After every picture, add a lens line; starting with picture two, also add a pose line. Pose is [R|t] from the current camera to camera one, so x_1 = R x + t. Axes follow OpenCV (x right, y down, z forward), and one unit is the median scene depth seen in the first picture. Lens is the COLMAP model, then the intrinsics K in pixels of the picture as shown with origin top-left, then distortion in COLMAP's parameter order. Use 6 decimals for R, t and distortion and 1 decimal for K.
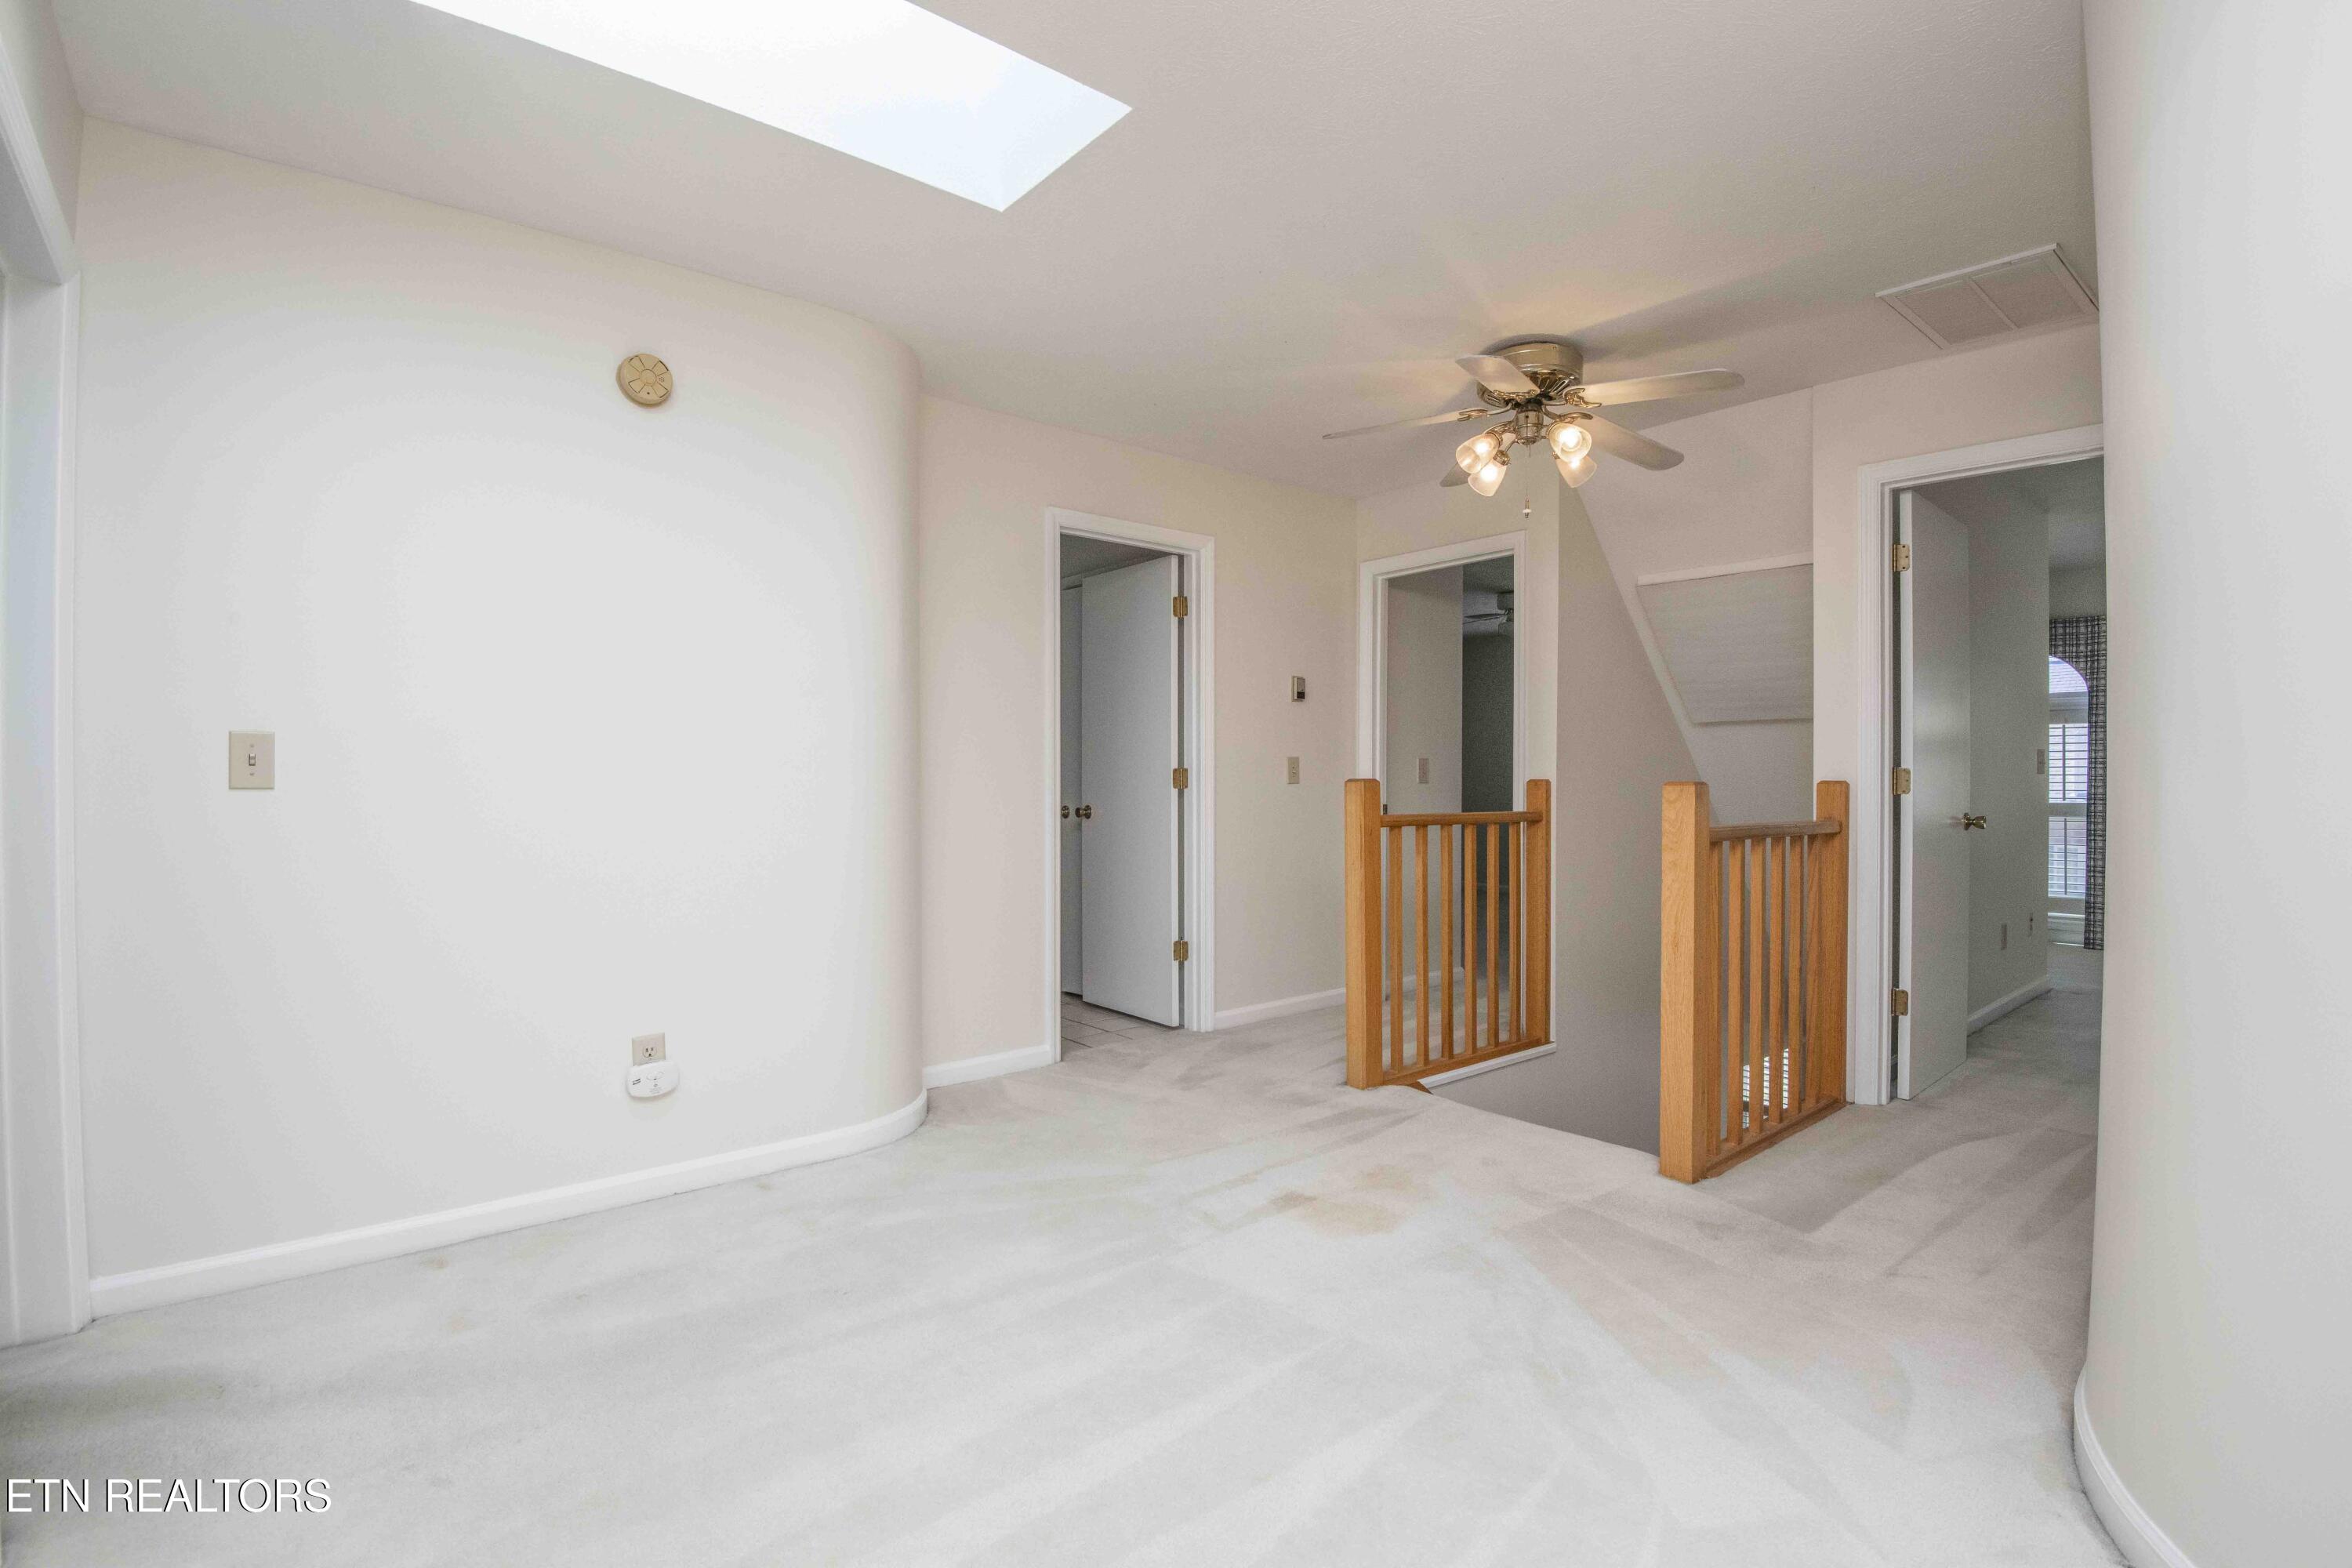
lens RADIAL K [[1087.9, 0, 1176.0], [0, 1087.9, 784.0], [0, 0, 1]] dist [-0.002461, -0.021367]
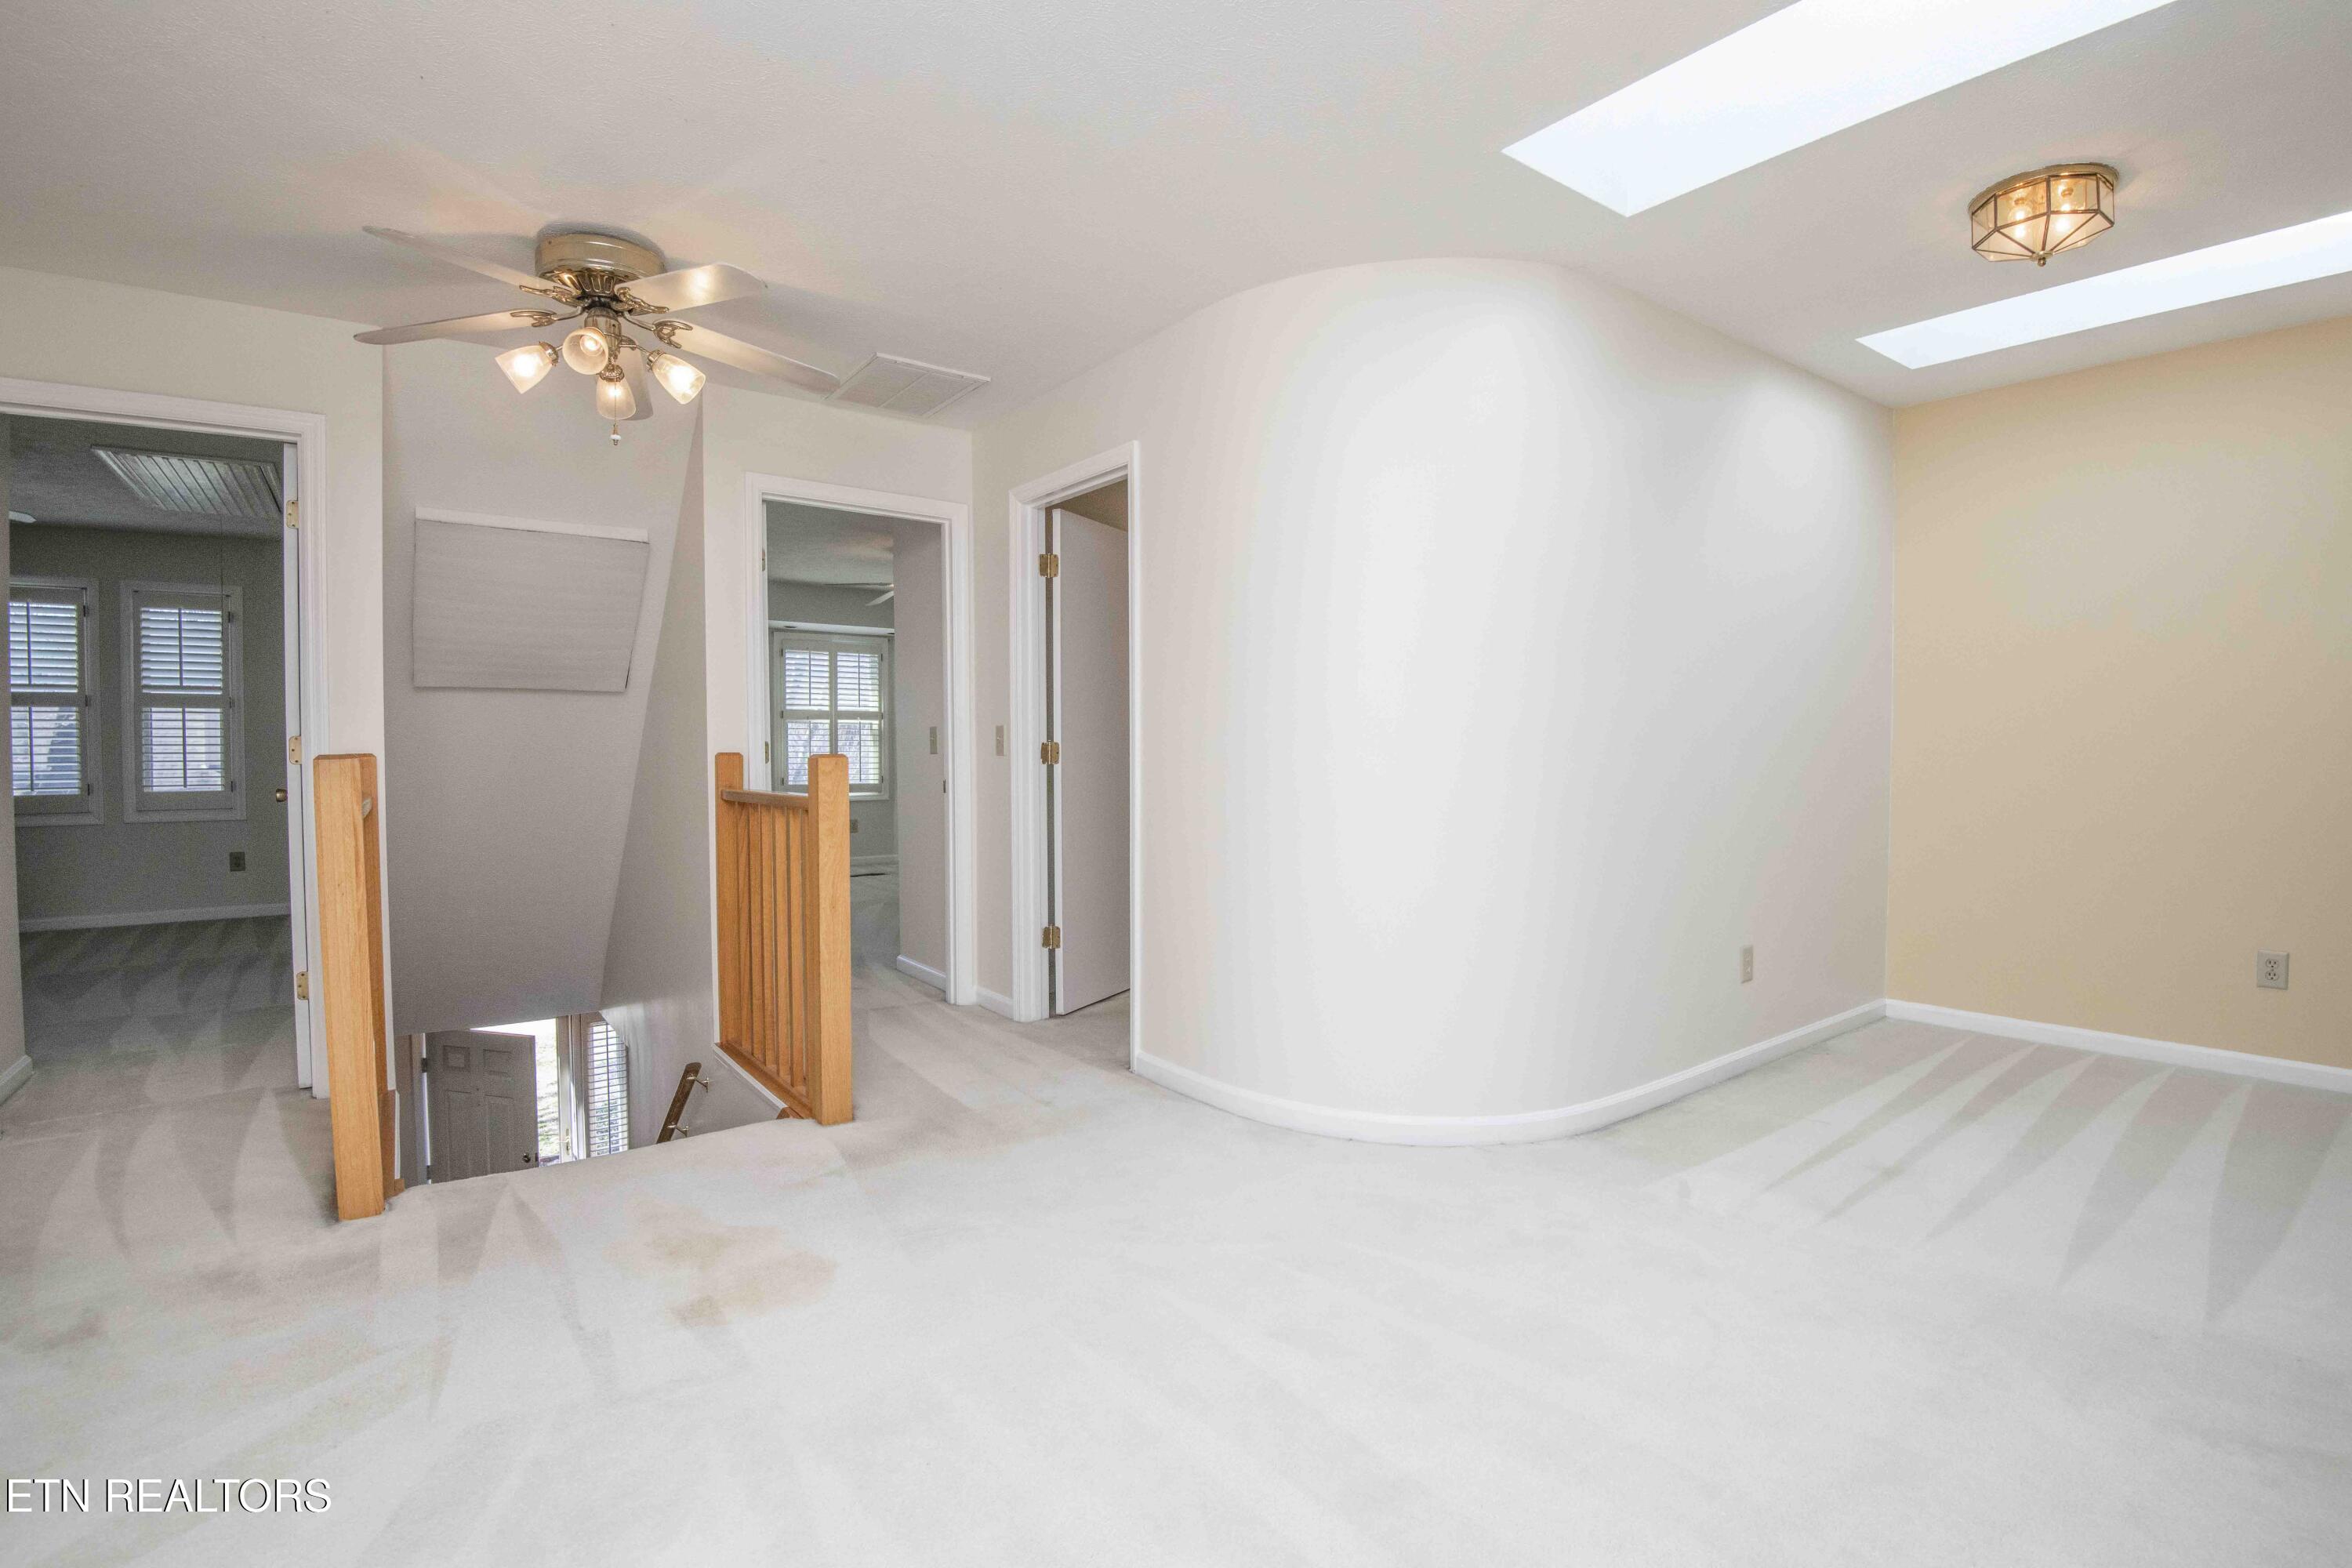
lens RADIAL K [[1087.9, 0, 1176.0], [0, 1087.9, 784.0], [0, 0, 1]] dist [-0.002461, -0.021367]
pose [[0.051820, -0.020117, 0.998454, -0.553492], [0.009392, 0.999763, 0.019656, 0.012332], [-0.998612, 0.008359, 0.051997, 0.582631]]
